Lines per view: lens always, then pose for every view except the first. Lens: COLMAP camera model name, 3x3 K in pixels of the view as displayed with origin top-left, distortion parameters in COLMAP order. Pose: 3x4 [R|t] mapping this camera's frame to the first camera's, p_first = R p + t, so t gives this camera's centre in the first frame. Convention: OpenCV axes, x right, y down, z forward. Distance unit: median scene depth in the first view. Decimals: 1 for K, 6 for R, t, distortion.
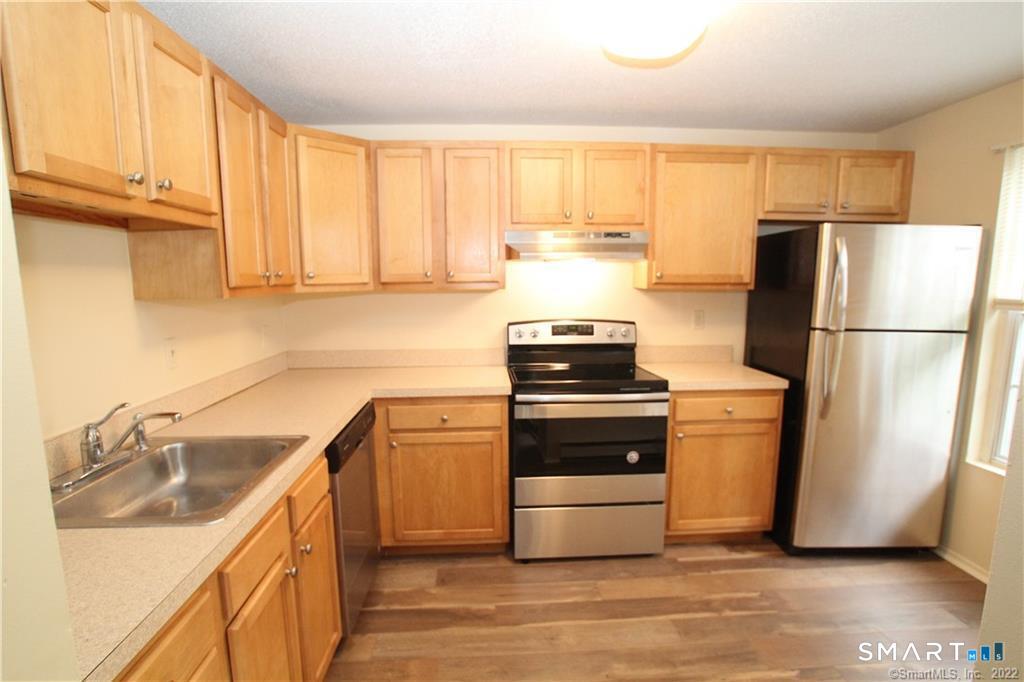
lens RADIAL K [[515.8, 0, 511.4], [0, 515.8, 352.0], [0, 0, 1]] dist [-0.078385, 0.036397]
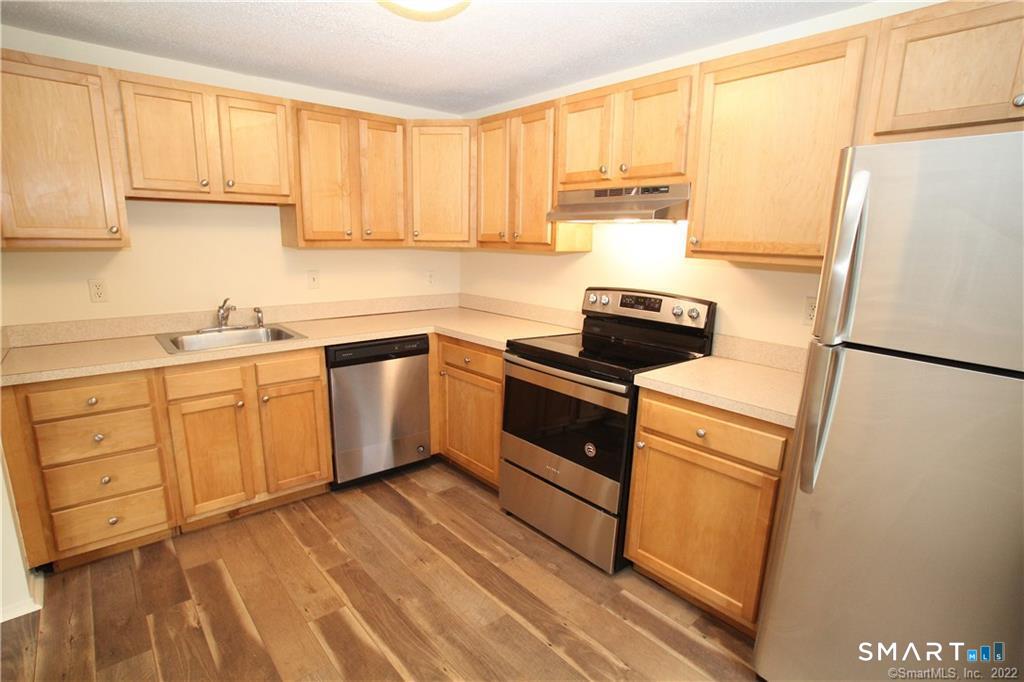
lens RADIAL K [[515.8, 0, 511.4], [0, 515.8, 352.0], [0, 0, 1]] dist [-0.078385, 0.036397]
pose [[0.609638, 0.188939, -0.769833, 0.798996], [-0.136659, 0.981688, 0.132712, -0.055375], [0.780811, 0.024298, 0.624295, 0.347658]]
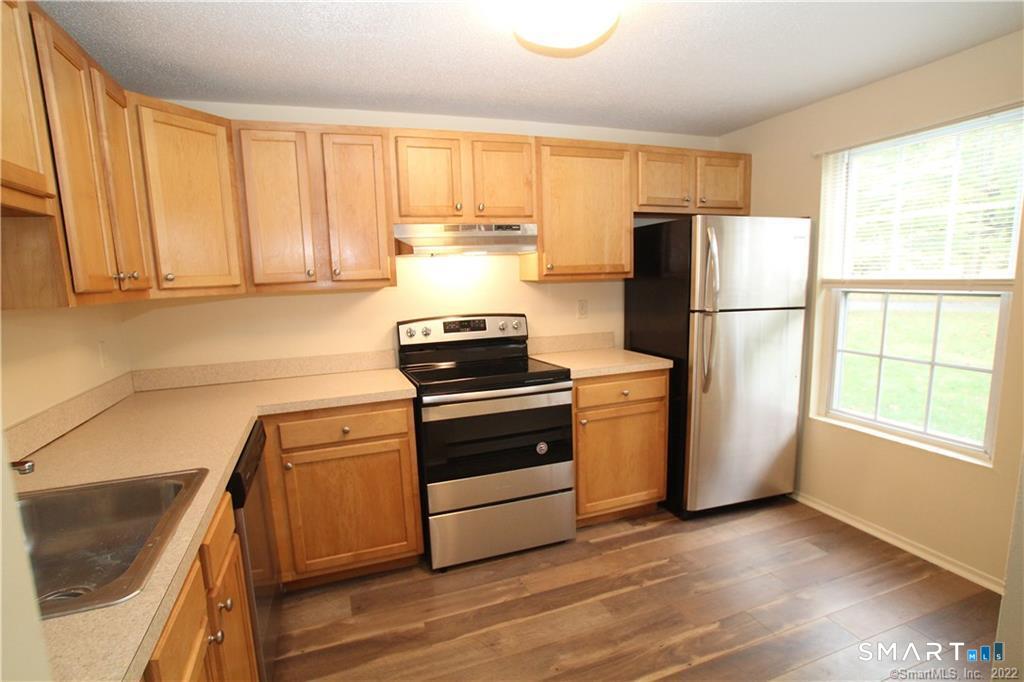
lens RADIAL K [[515.8, 0, 511.4], [0, 515.8, 352.0], [0, 0, 1]] dist [-0.078385, 0.036397]
pose [[0.954220, -0.070584, 0.290657, -0.100762], [0.069990, 0.997470, 0.012451, 0.000663], [-0.290800, 0.008462, 0.956746, 0.049761]]
